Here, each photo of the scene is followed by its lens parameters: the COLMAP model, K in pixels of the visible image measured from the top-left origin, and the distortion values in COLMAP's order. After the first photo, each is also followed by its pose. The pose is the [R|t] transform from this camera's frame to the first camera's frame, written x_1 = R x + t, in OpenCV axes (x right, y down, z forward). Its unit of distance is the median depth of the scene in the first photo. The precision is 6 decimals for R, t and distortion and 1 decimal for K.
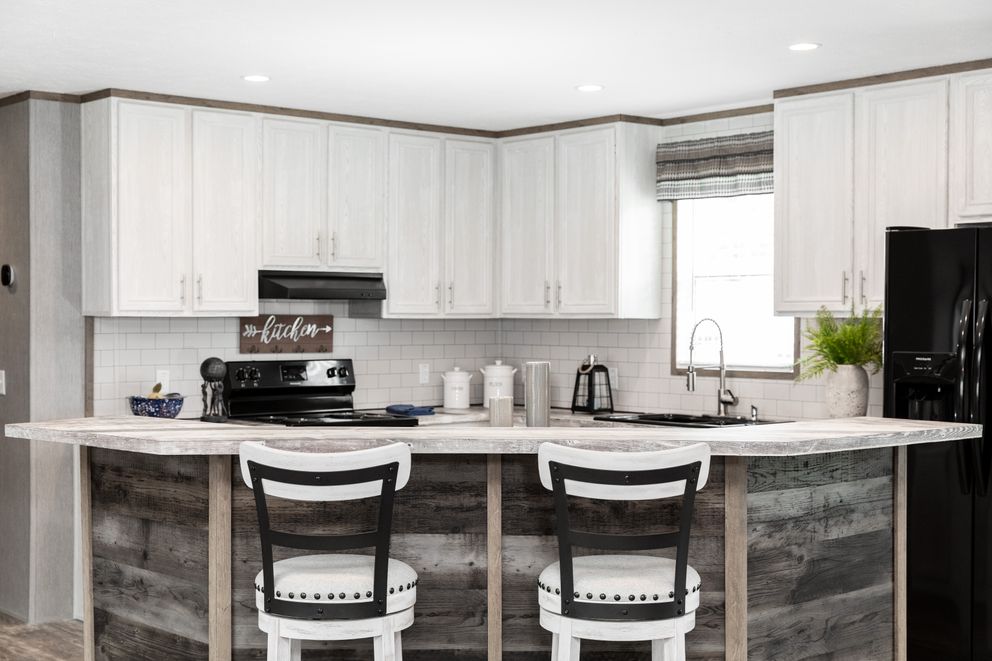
lens RADIAL K [[1417.5, 0, 496.0], [0, 1417.5, 330.5], [0, 0, 1]] dist [-0.025595, -0.056759]
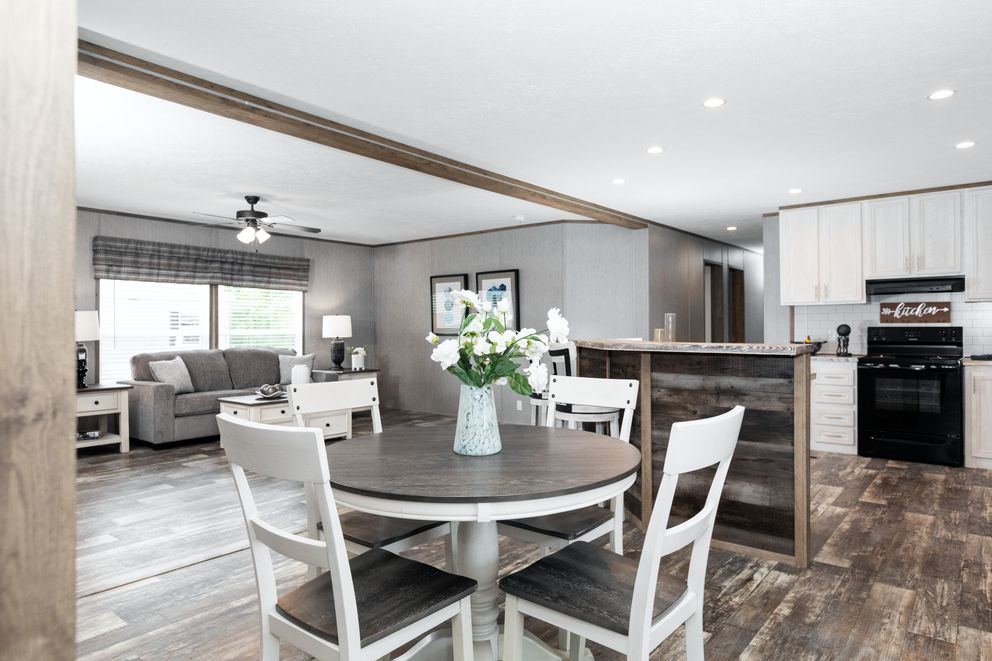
lens RADIAL K [[621.6, 0, 496.0], [0, 621.6, 330.5], [0, 0, 1]] dist [-0.006472, -0.000163]
pose [[0.176273, -0.001051, -0.984341, 0.550365], [-0.006126, 0.999979, -0.002165, 0.030787], [0.984322, 0.006412, 0.176263, 0.329223]]
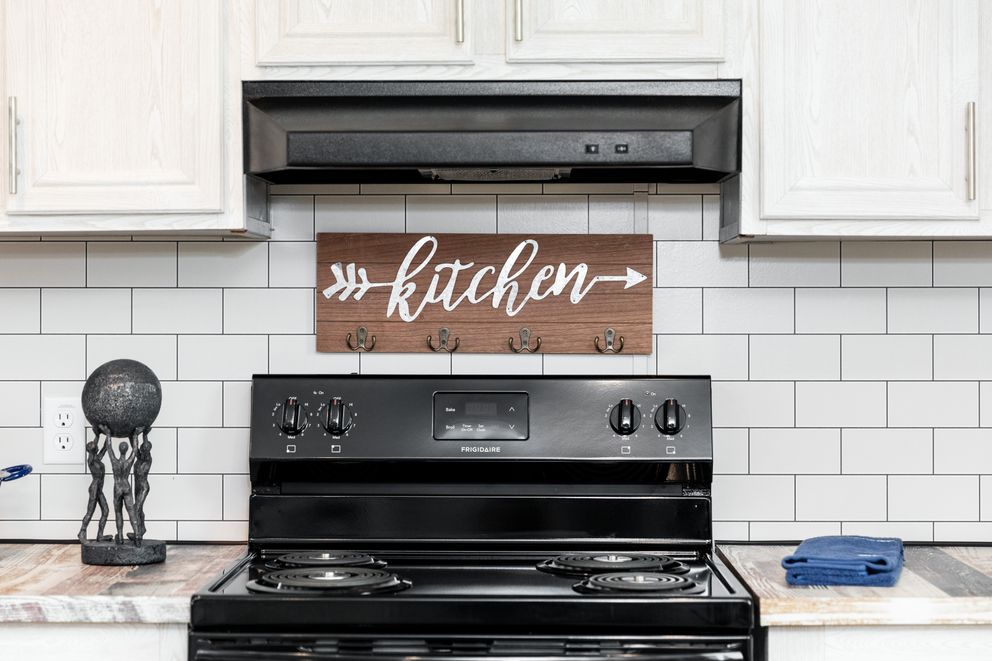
lens RADIAL K [[1926.6, 0, 496.0], [0, 1926.6, 330.5], [0, 0, 1]] dist [0.004022, 0.049773]
pose [[0.744532, 0.001562, -0.667585, 0.147282], [-0.006179, 0.999971, -0.004551, 0.012968], [0.667558, 0.007513, 0.744520, 0.682101]]
